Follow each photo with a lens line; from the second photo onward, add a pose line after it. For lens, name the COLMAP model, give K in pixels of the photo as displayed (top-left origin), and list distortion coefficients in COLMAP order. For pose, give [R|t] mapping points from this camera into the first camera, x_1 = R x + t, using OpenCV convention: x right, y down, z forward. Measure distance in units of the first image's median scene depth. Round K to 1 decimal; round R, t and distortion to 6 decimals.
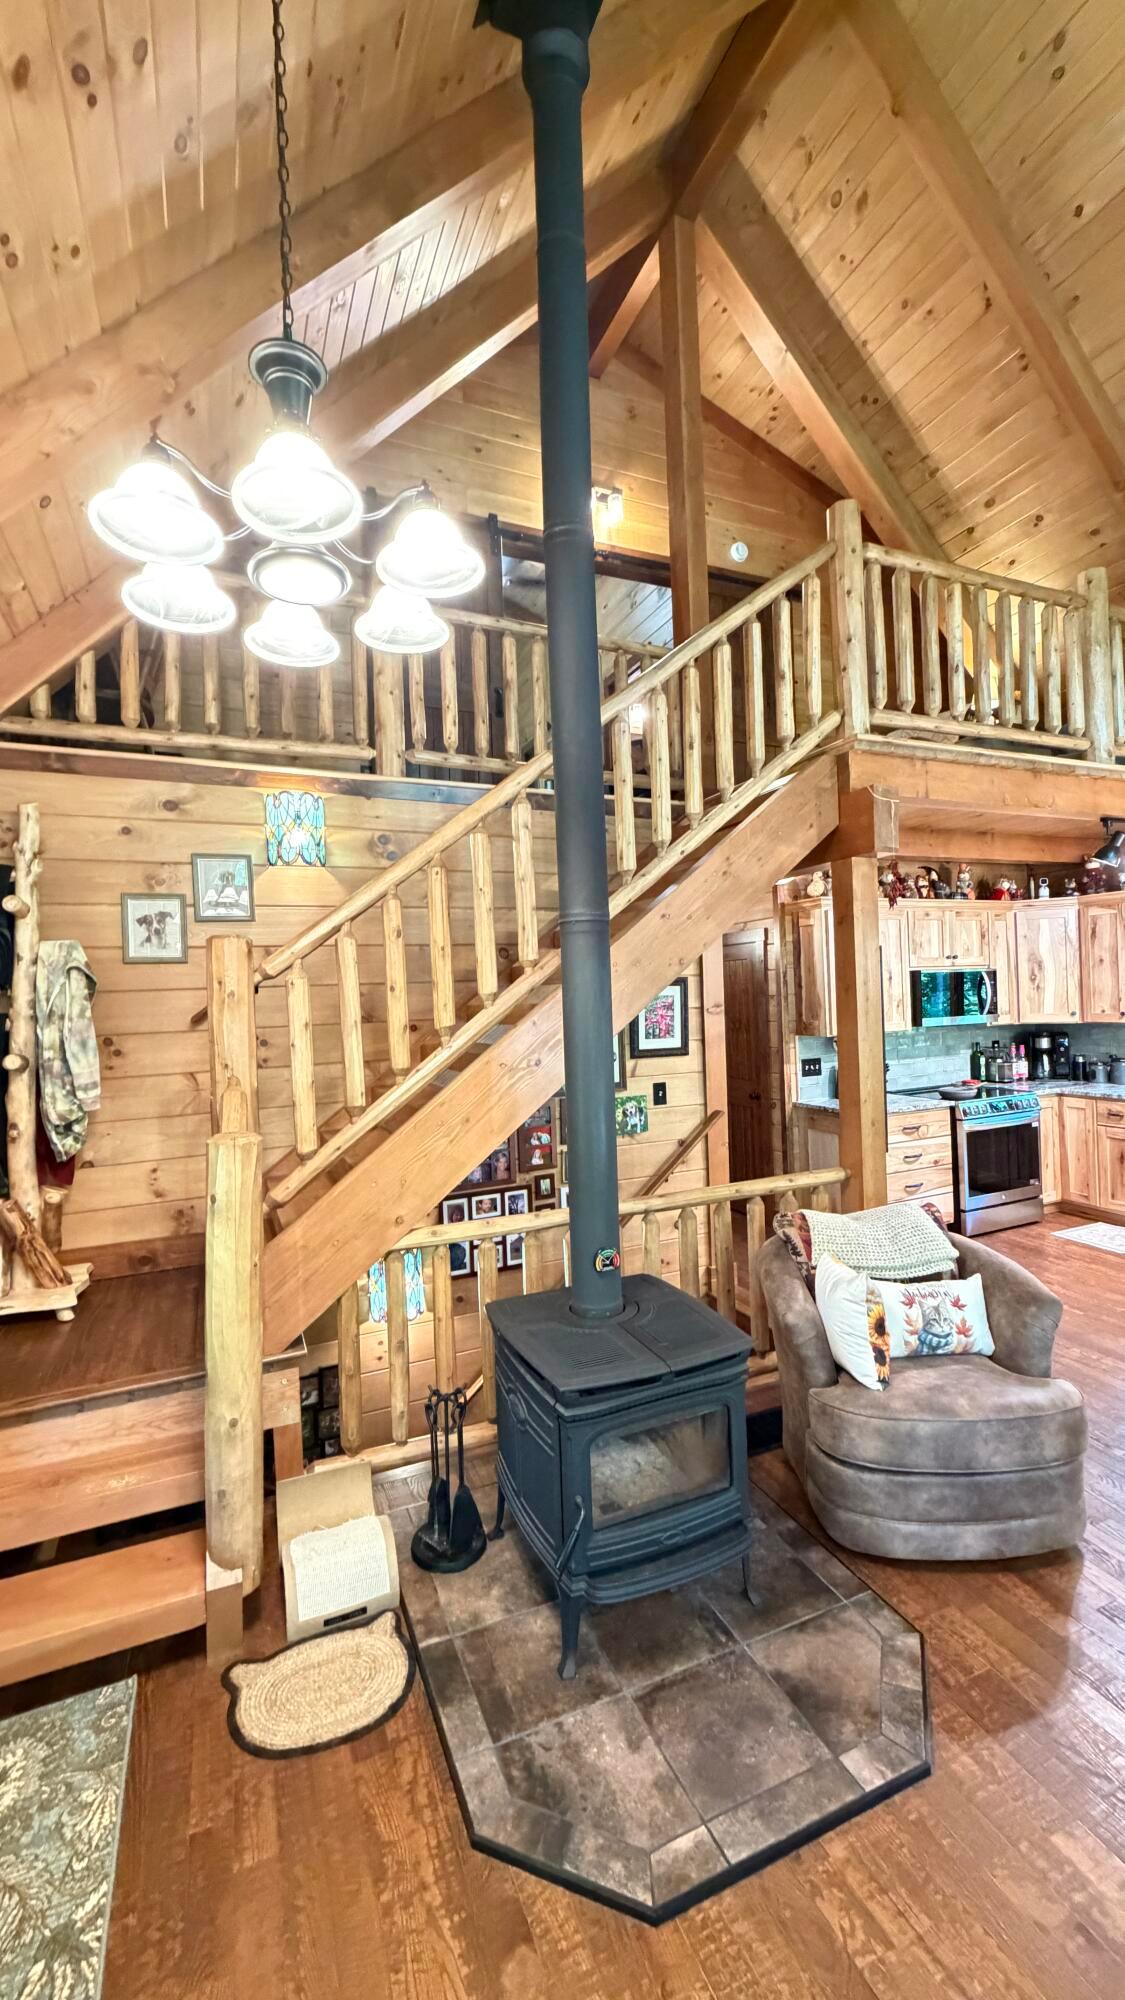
lens RADIAL K [[795.1, 0, 562.5], [0, 795.1, 1000.0], [0, 0, 1]] dist [0.000846, 0.000079]
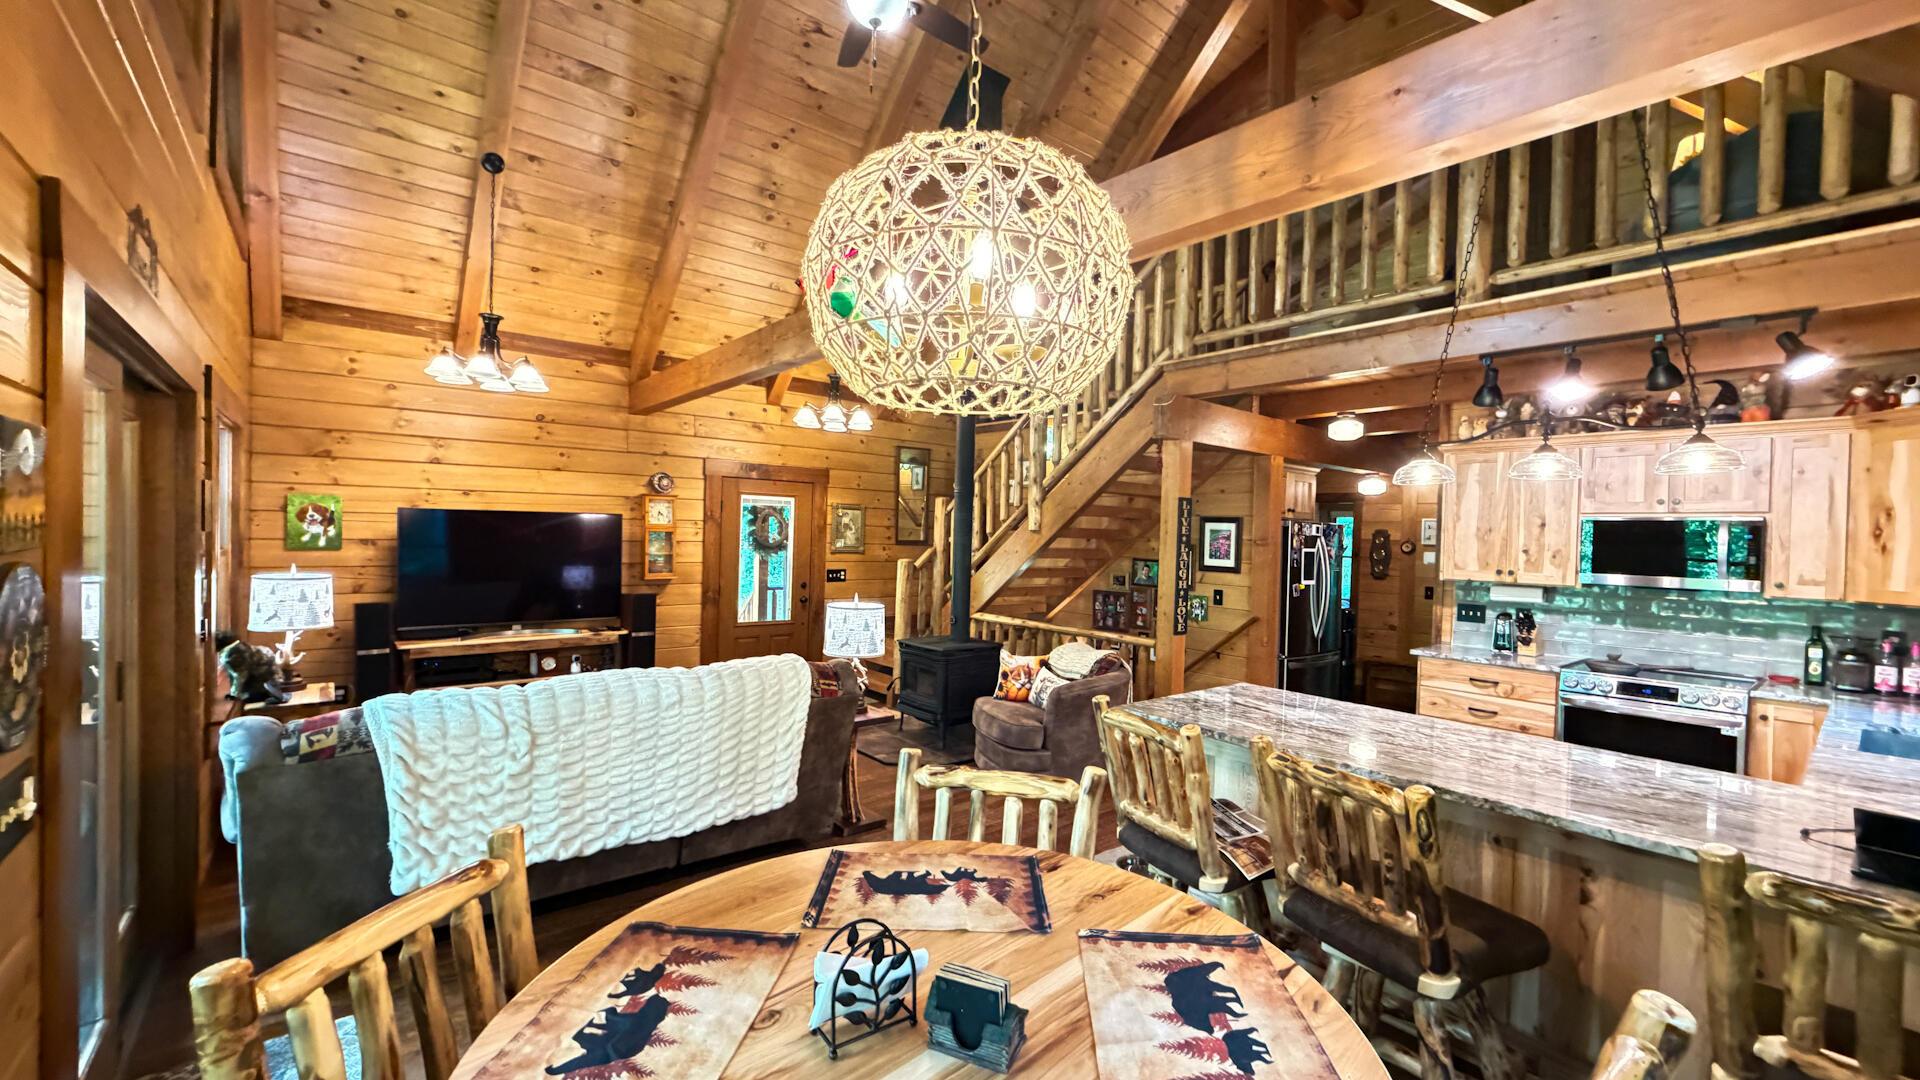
lens RADIAL K [[763.3, 0, 960.0], [0, 763.3, 540.0], [0, 0, 1]] dist [0.000846, 0.000079]
pose [[0.286253, 0.049049, -0.956898, 1.055164], [-0.041439, 0.998388, 0.038779, -0.016737], [0.957257, 0.028553, 0.287824, 0.120019]]
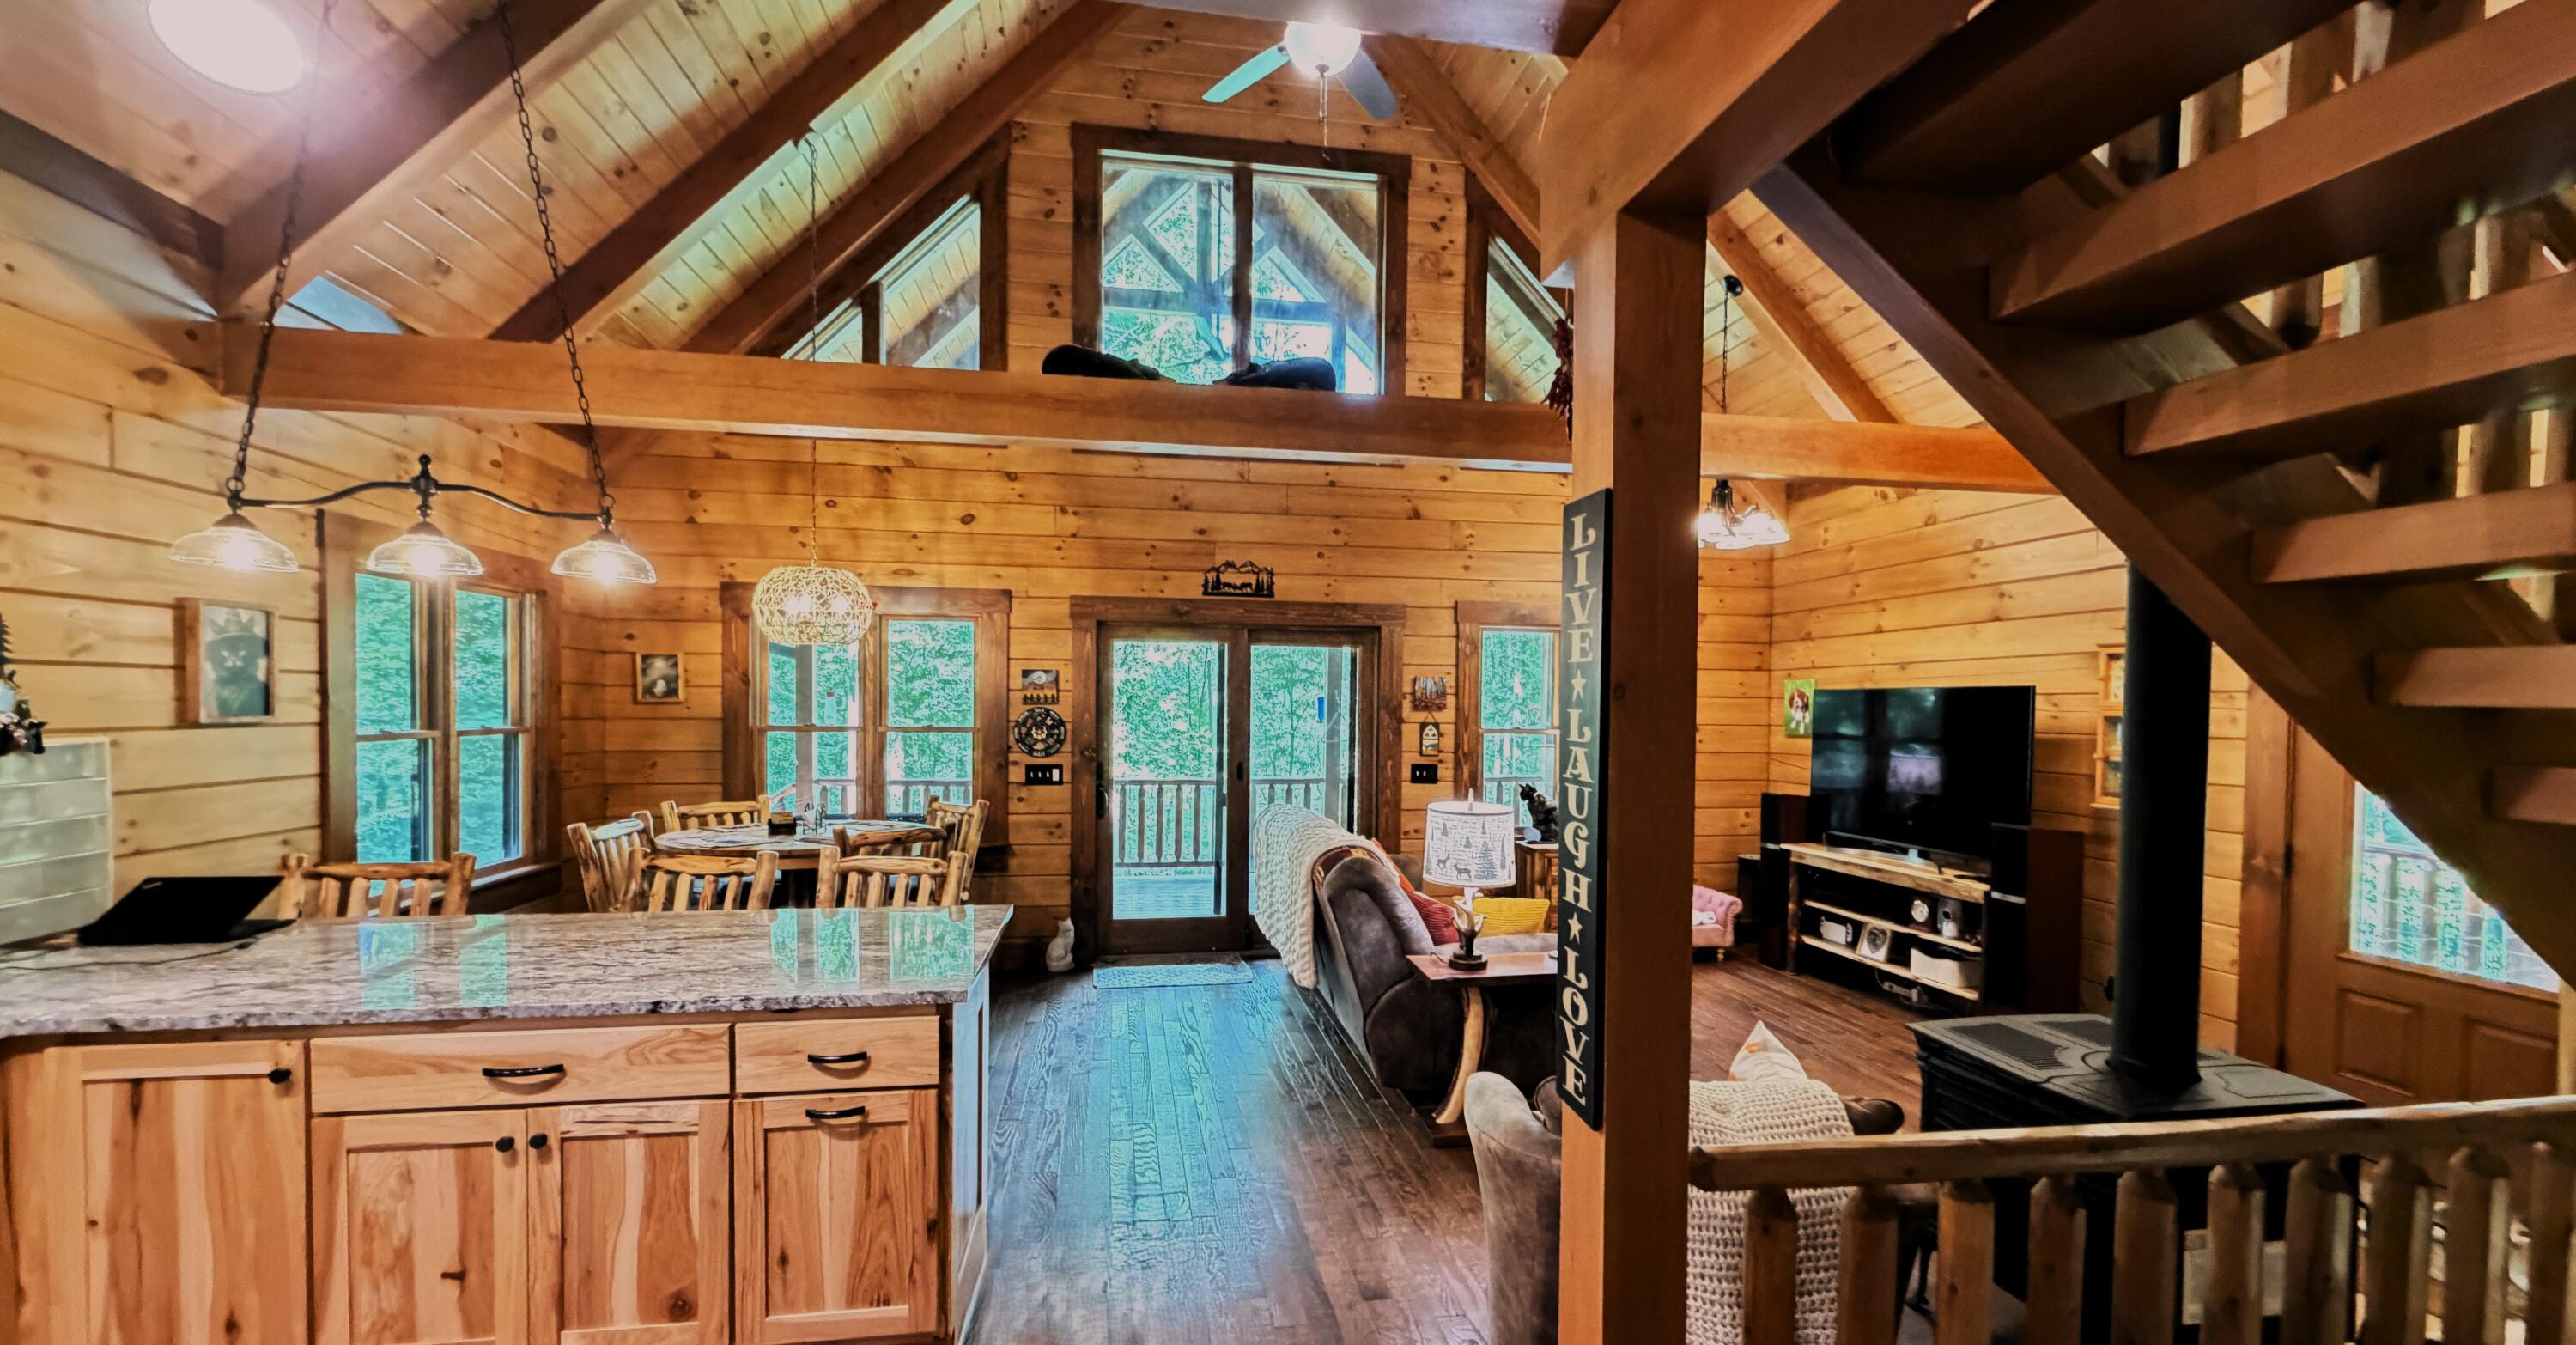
lens RADIAL K [[1018.8, 0, 1281.6], [0, 1018.8, 731.8], [0, 0, 1]] dist [0.000209, 0.000092]
pose [[-0.970675, 0.014068, 0.239984, 0.276033], [0.021518, 0.999364, 0.028449, 0.009212], [-0.239431, 0.032779, -0.970360, 0.903391]]
